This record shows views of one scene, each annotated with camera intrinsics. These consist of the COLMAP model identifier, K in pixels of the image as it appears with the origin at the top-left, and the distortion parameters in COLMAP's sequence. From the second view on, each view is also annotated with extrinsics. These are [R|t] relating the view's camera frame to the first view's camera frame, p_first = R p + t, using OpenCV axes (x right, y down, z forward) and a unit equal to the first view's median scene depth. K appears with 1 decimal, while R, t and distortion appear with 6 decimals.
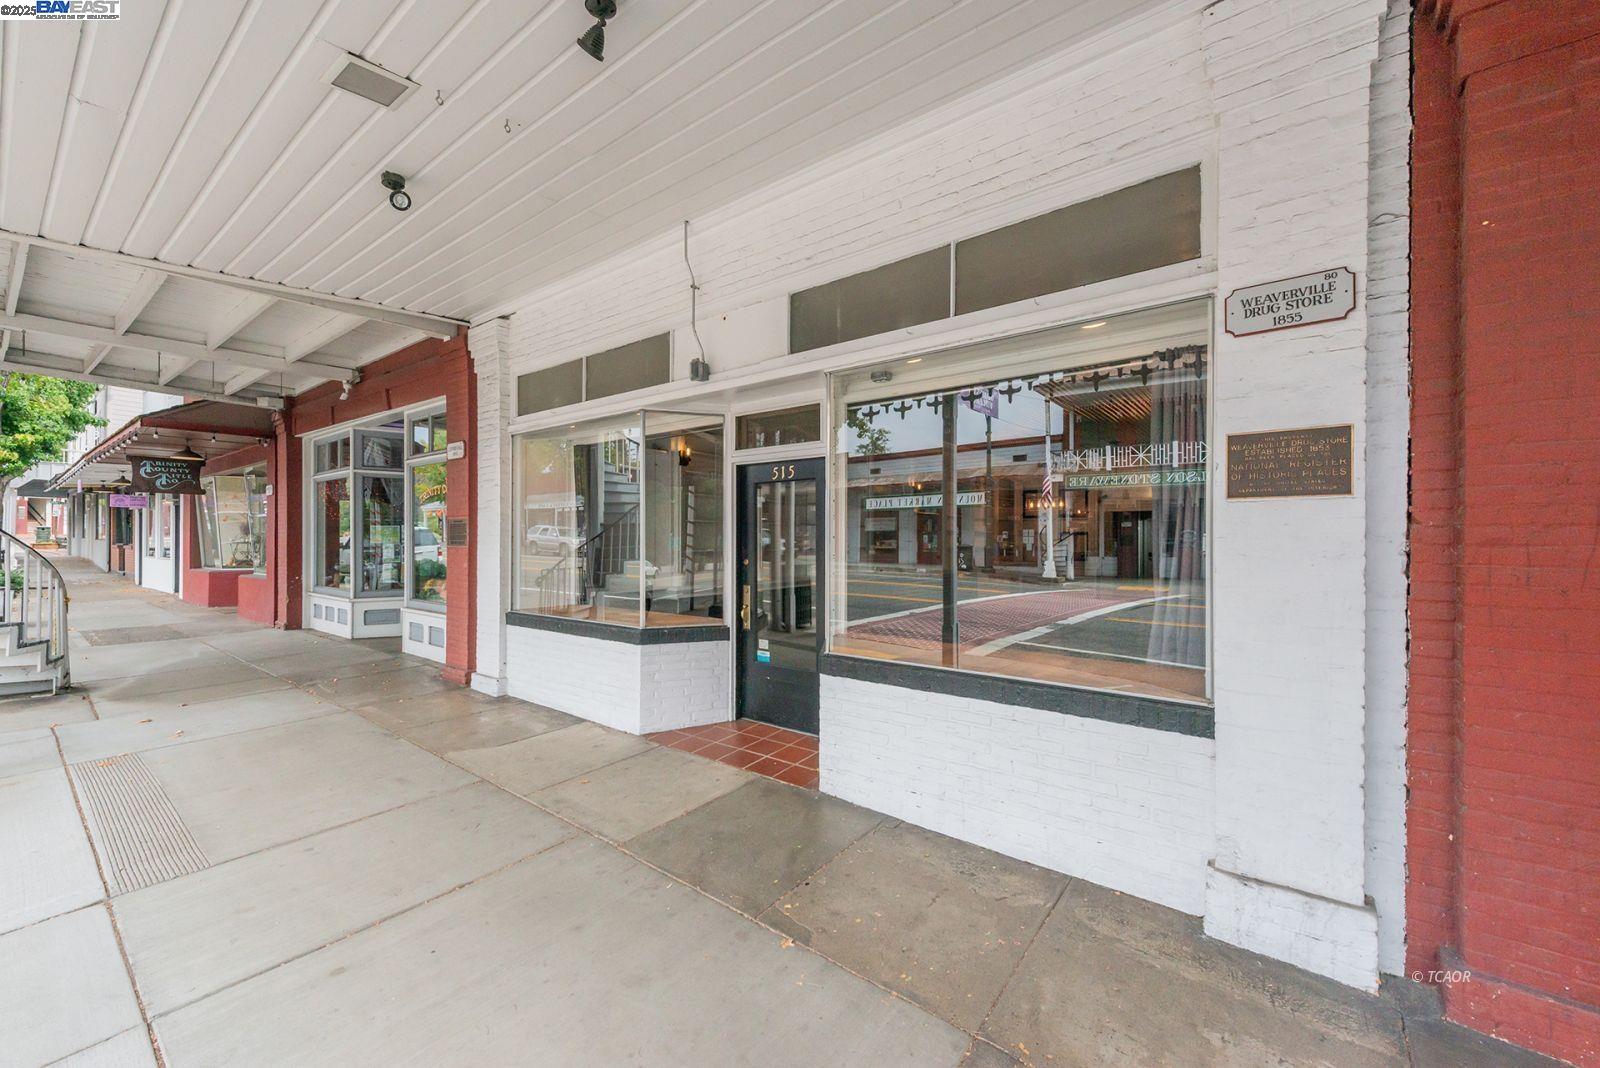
lens RADIAL K [[644.5, 0, 799.7], [0, 644.5, 539.7], [0, 0, 1]] dist [0.008470, -0.000441]
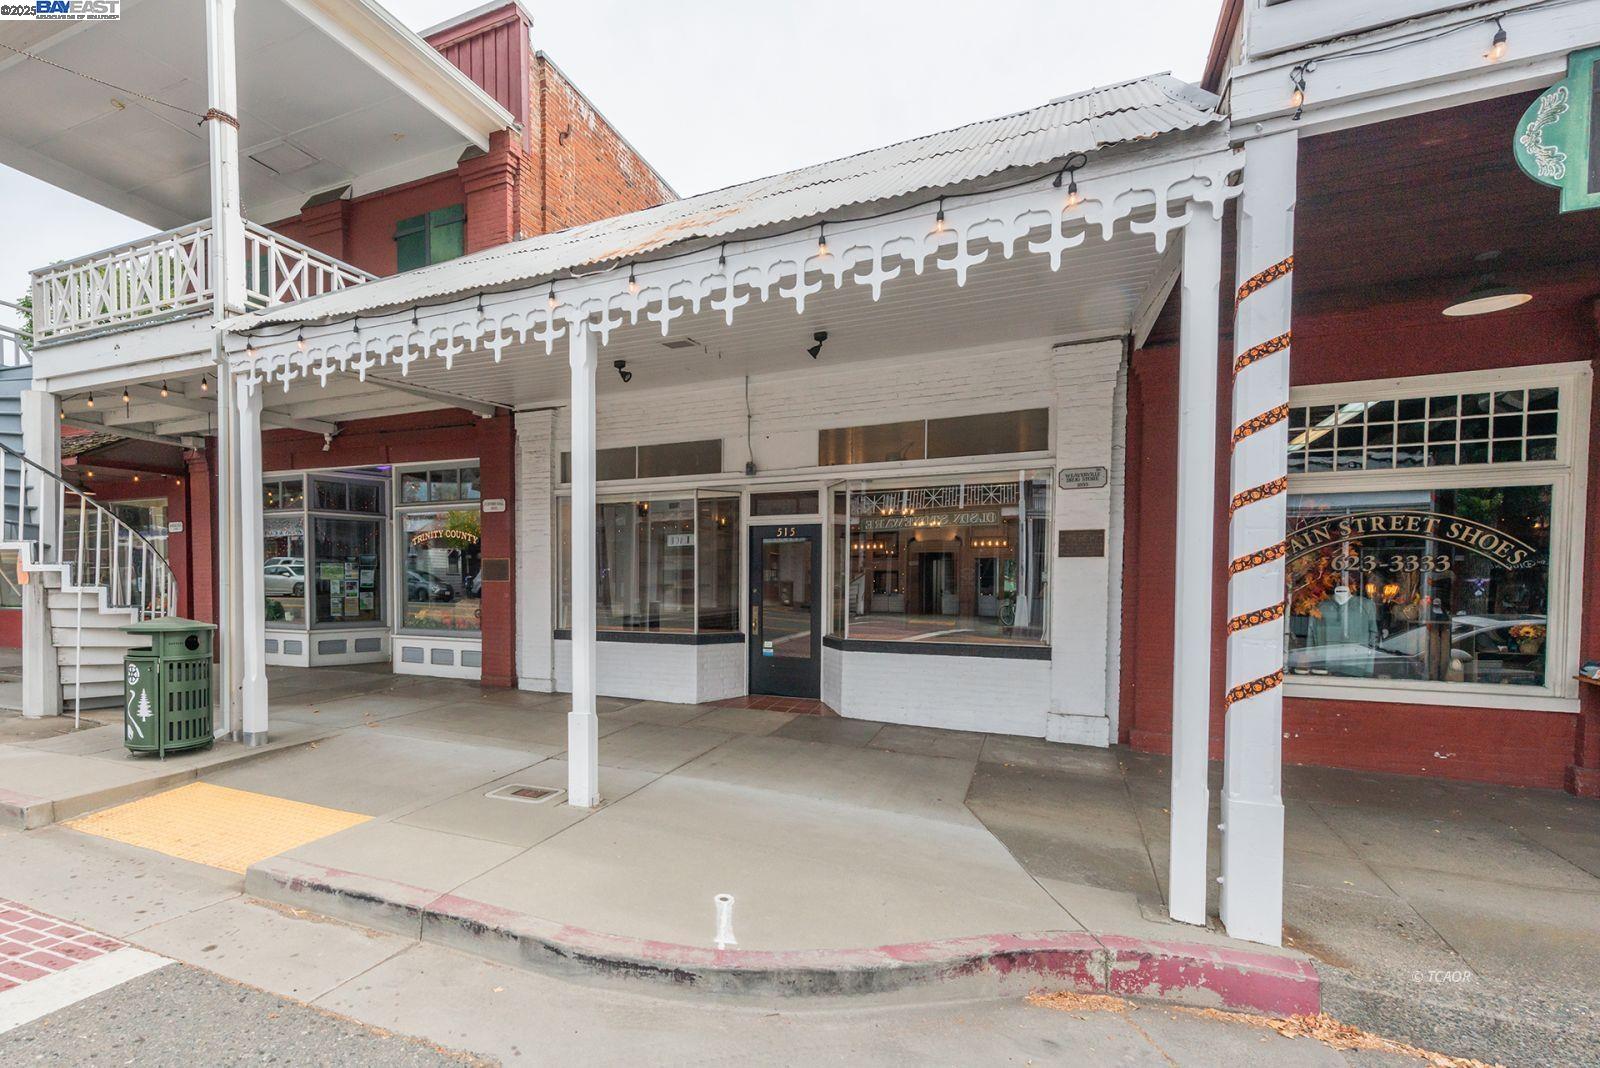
lens RADIAL K [[752.8, 0, 694.4], [0, 752.8, 605.7], [0, 0, 1]] dist [0.012762, 0.000868]
pose [[0.975523, -0.005697, 0.219823, -0.732617], [-0.001455, 0.999475, 0.032358, 0.015982], [-0.219892, -0.031886, 0.975003, -0.825851]]
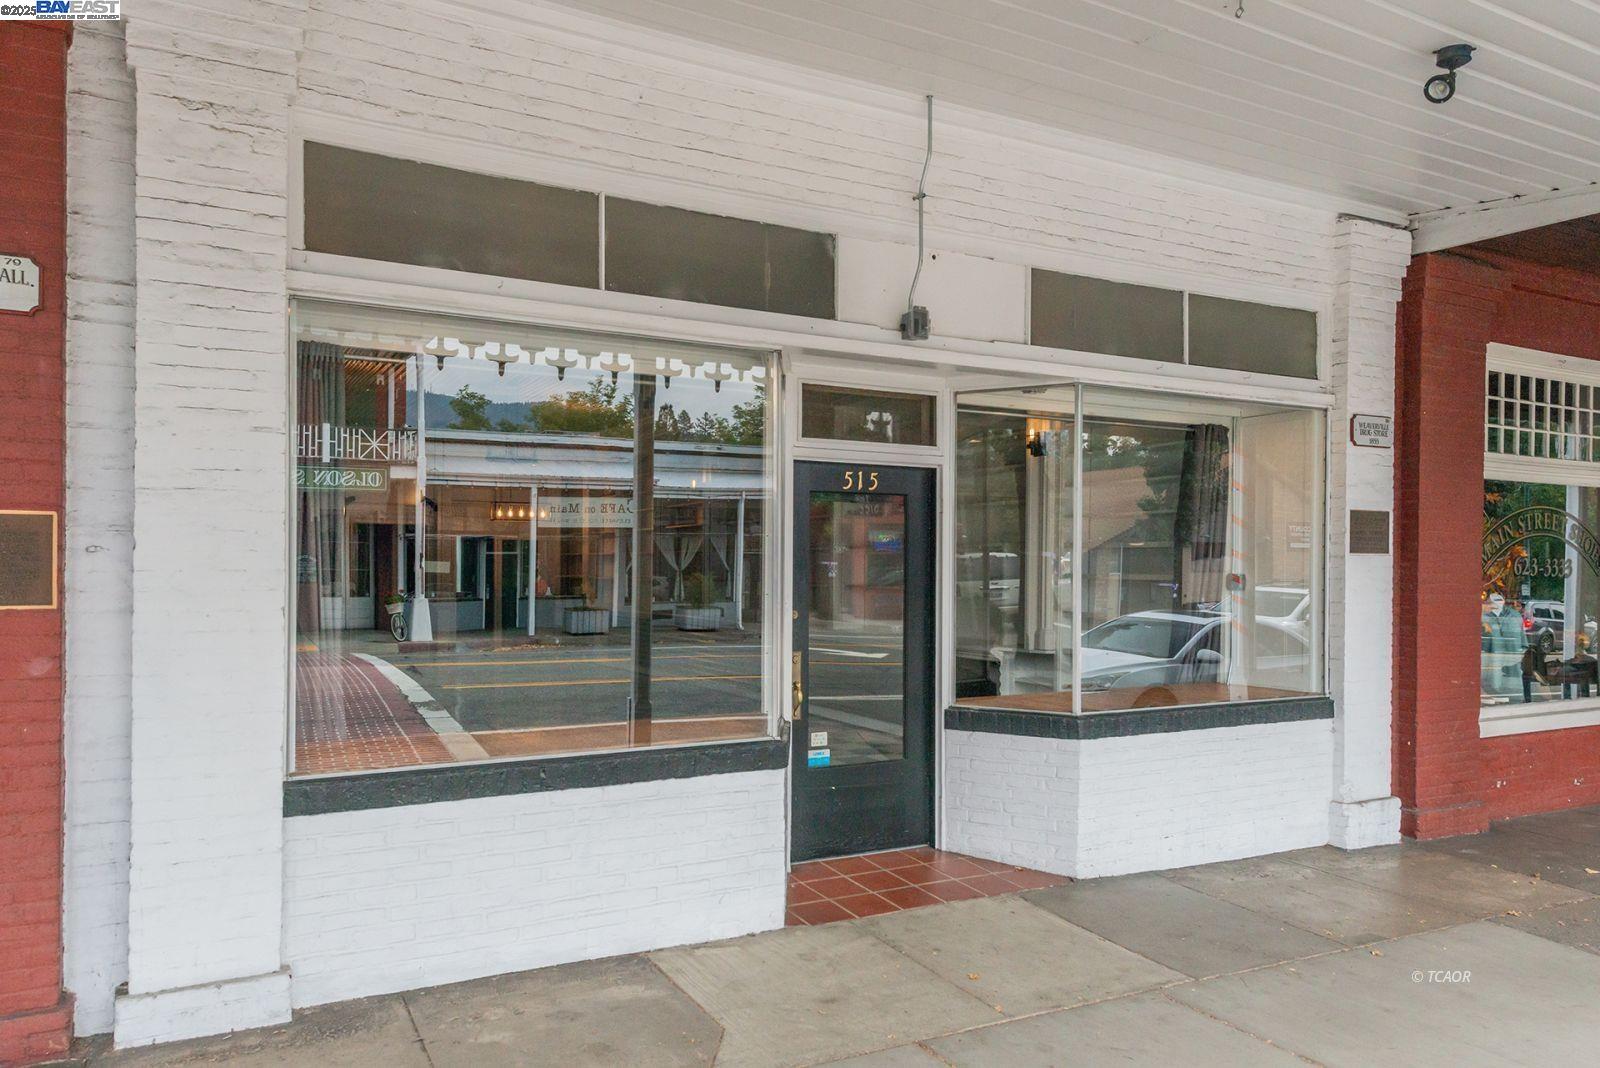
lens RADIAL K [[1080.1, 0, 751.7], [0, 1080.1, 576.3], [0, 0, 1]] dist [0.011015, -0.010965]
pose [[0.410635, -0.005015, 0.911786, -1.281763], [-0.003320, 0.999970, 0.006995, -0.012673], [-0.911794, -0.005900, 0.410606, 0.728701]]
